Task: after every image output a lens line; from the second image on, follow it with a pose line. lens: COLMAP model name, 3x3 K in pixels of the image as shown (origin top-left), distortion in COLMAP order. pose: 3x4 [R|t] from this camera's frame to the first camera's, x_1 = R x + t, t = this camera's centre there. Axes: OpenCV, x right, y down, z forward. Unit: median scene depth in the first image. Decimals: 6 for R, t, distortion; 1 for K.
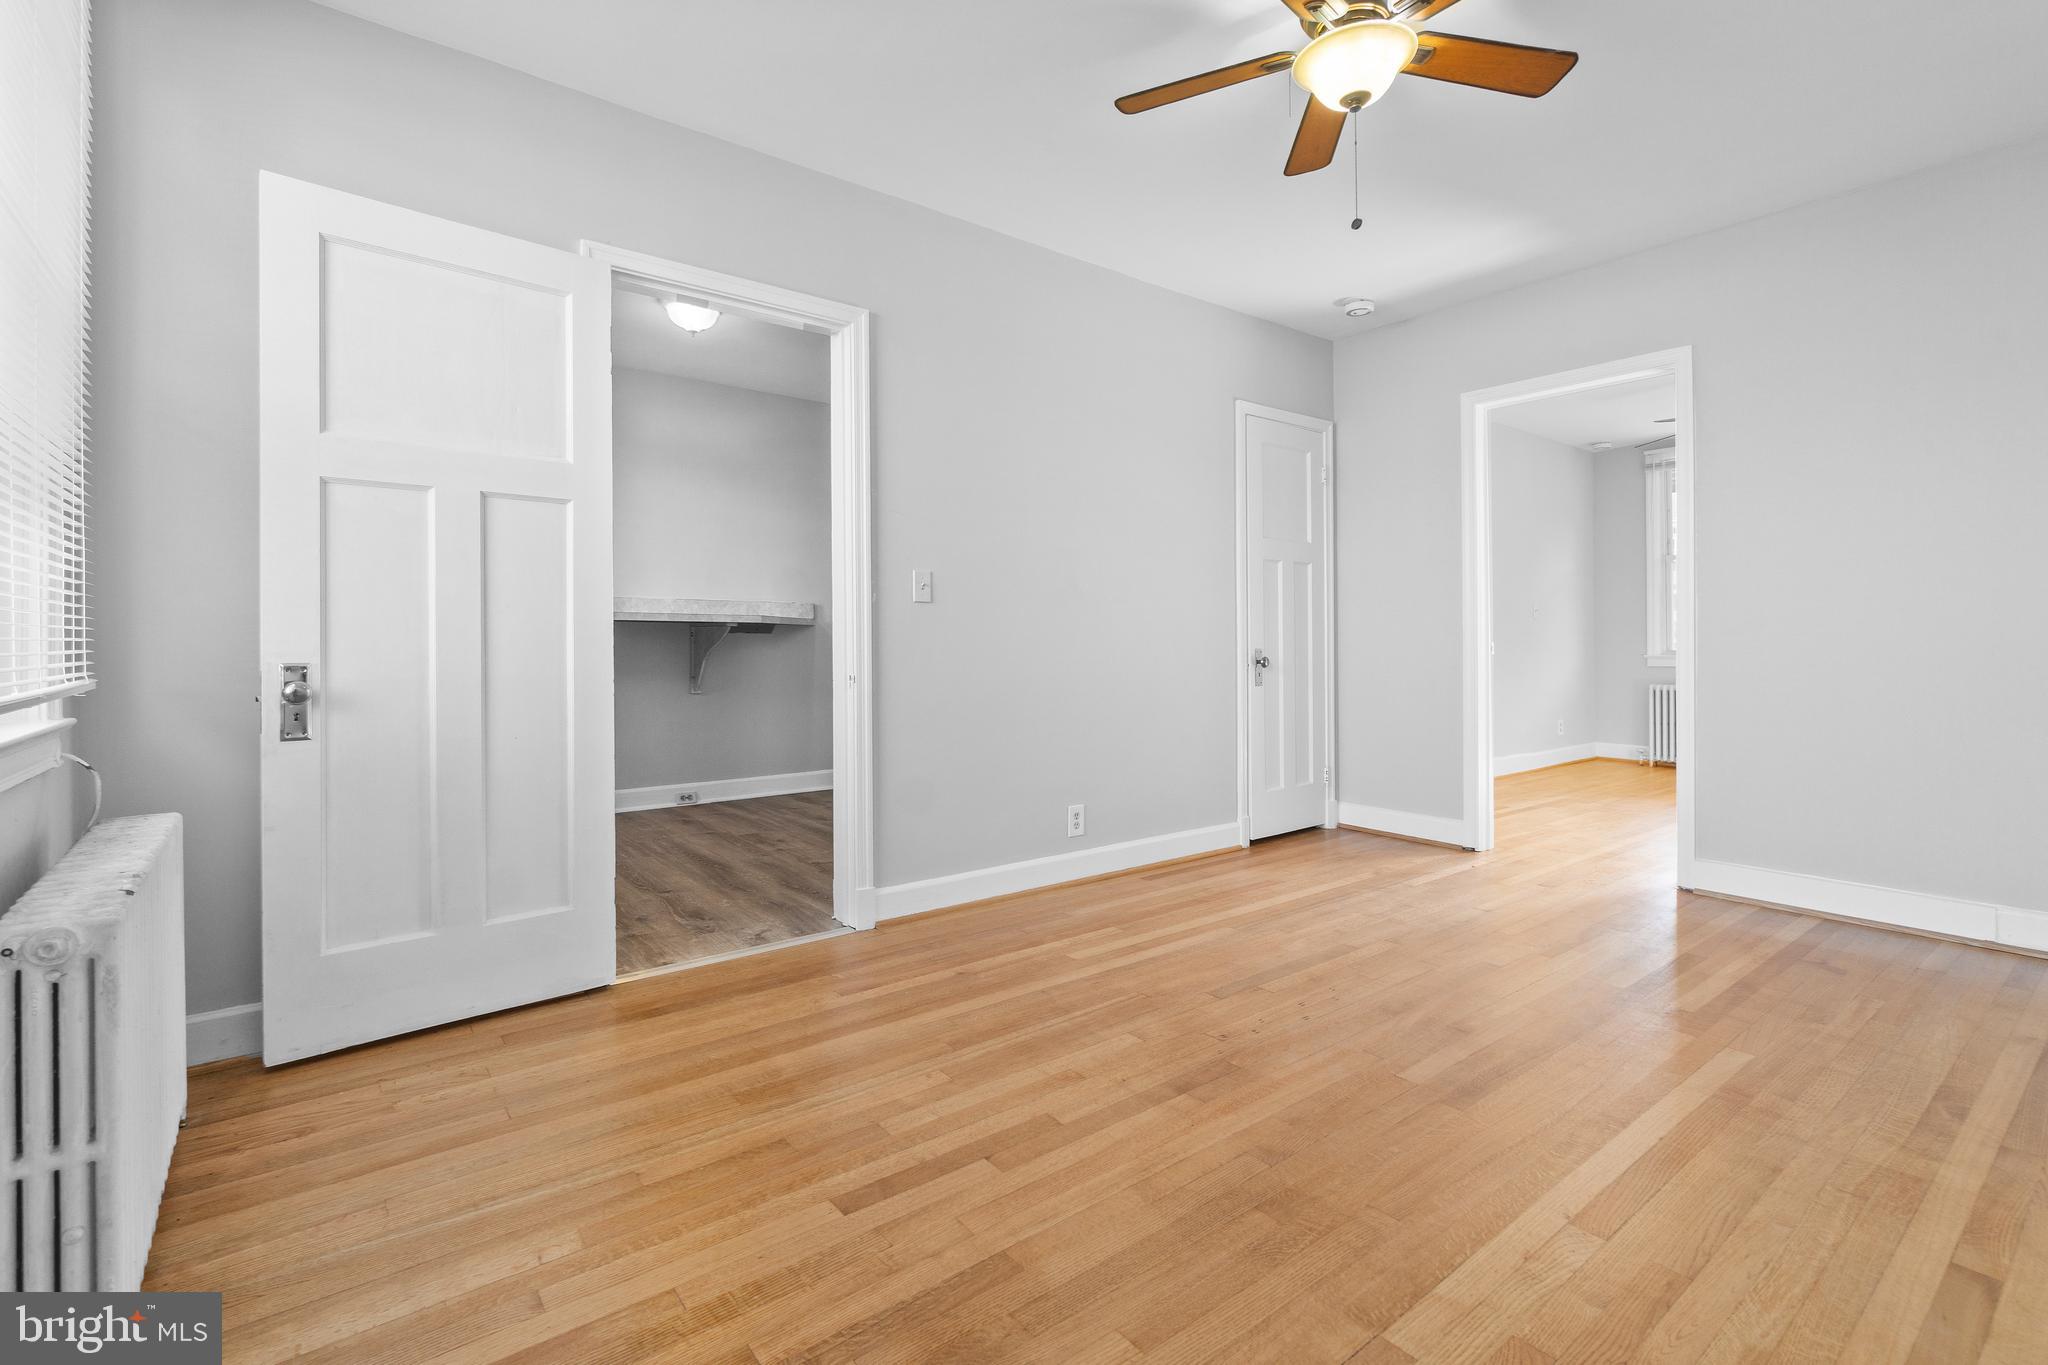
lens RADIAL K [[926.2, 0, 987.2], [0, 926.2, 635.2], [0, 0, 1]] dist [0.003197, 0.000661]
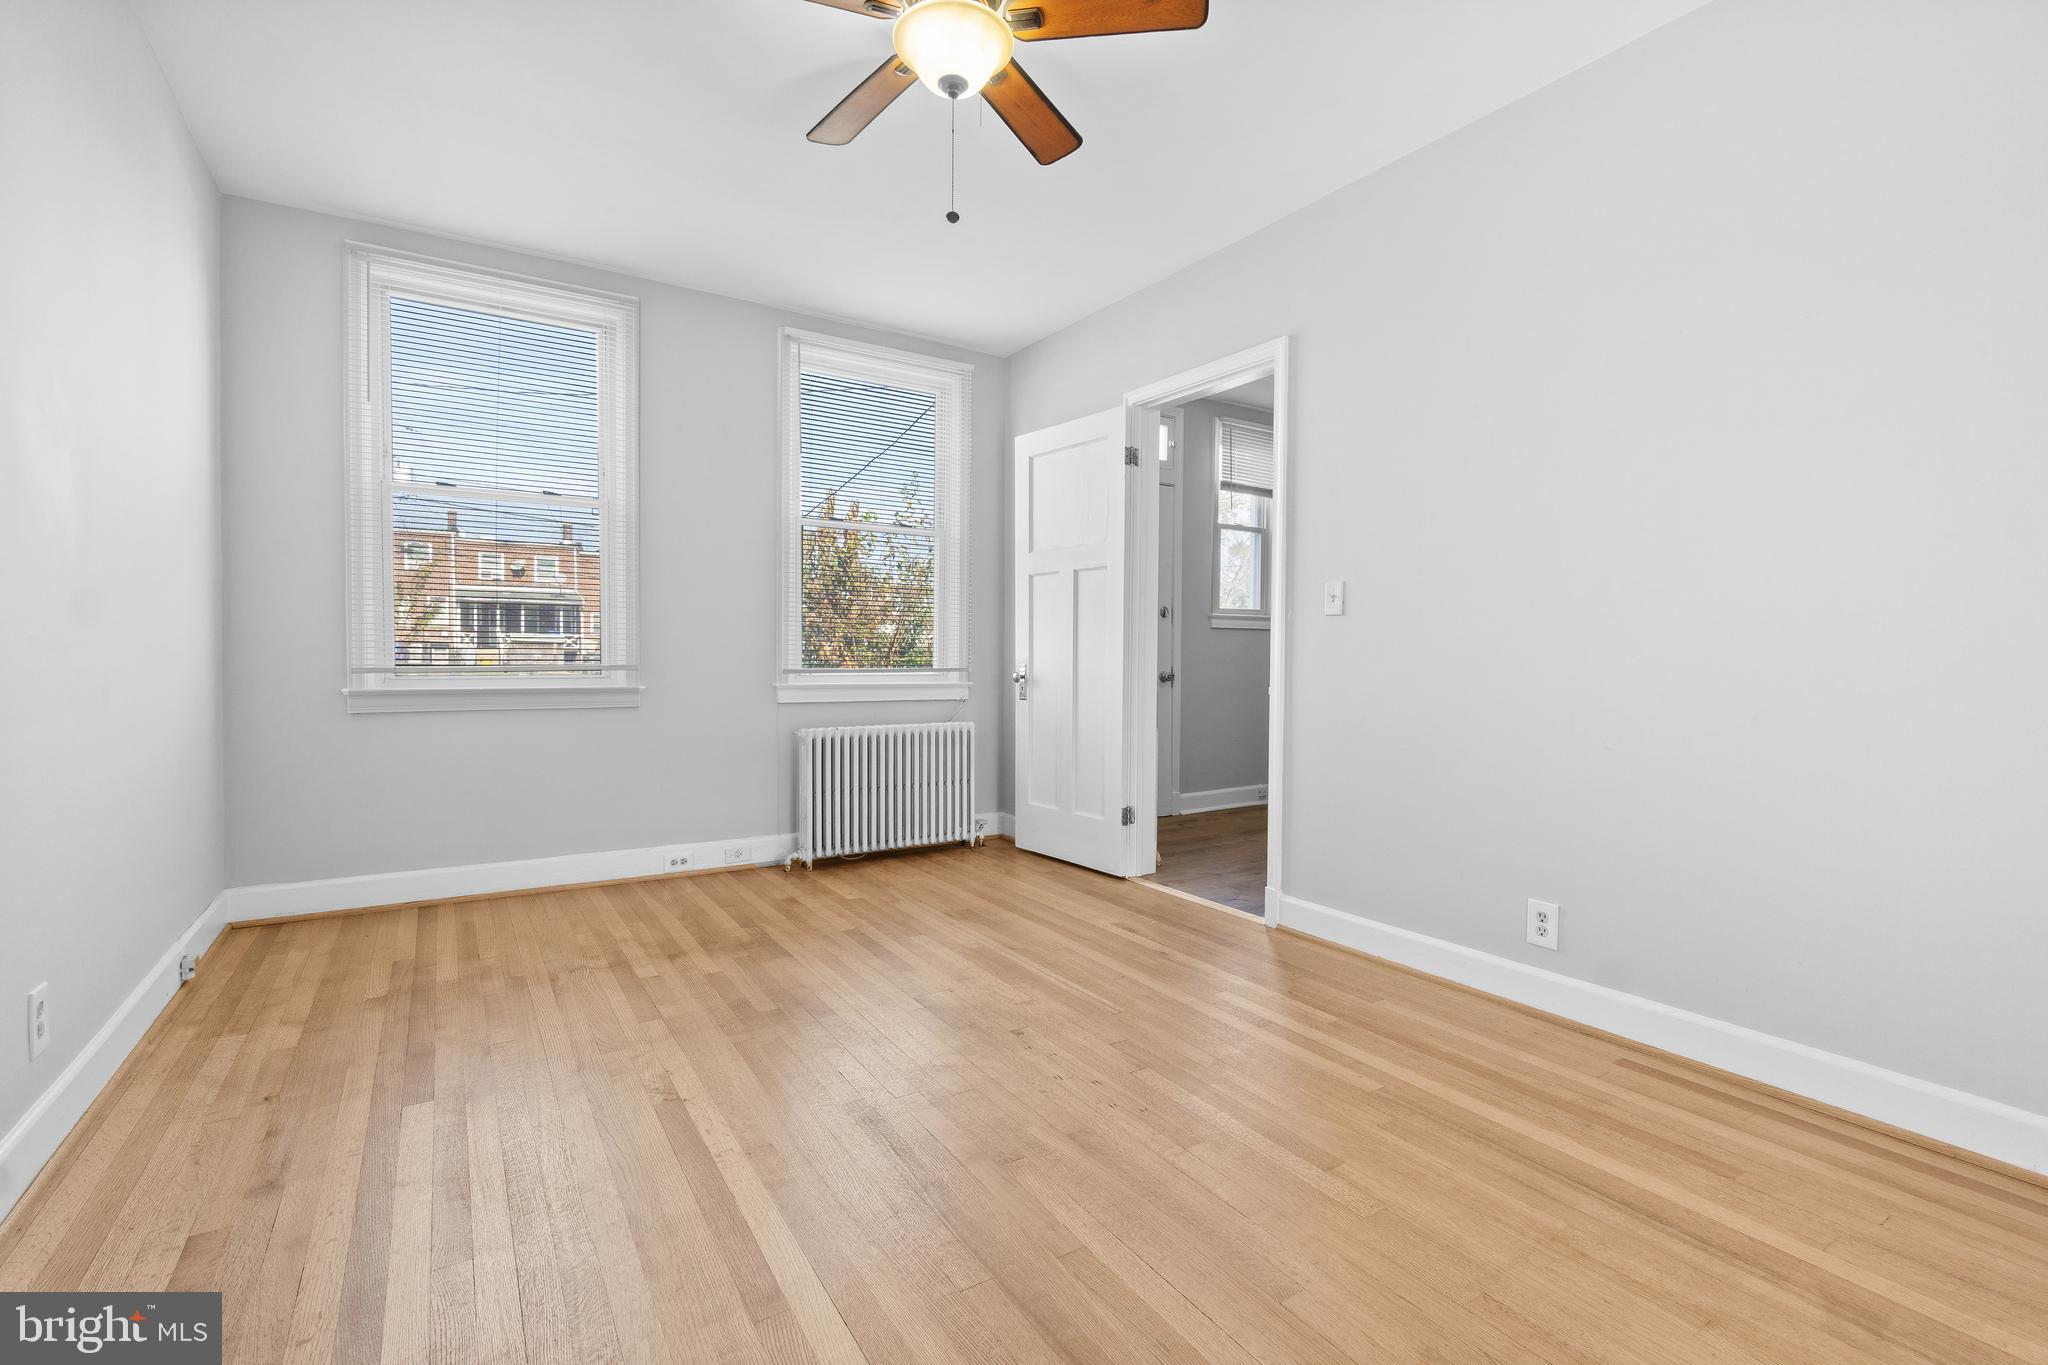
lens RADIAL K [[926.2, 0, 1023.5], [0, 926.2, 670.5], [0, 0, 1]] dist [0.003197, 0.000661]
pose [[-0.078783, 0.016753, -0.996751, 1.219886], [-0.006878, 0.999826, 0.017348, 0.008886], [0.996868, 0.008222, -0.078655, 1.030932]]
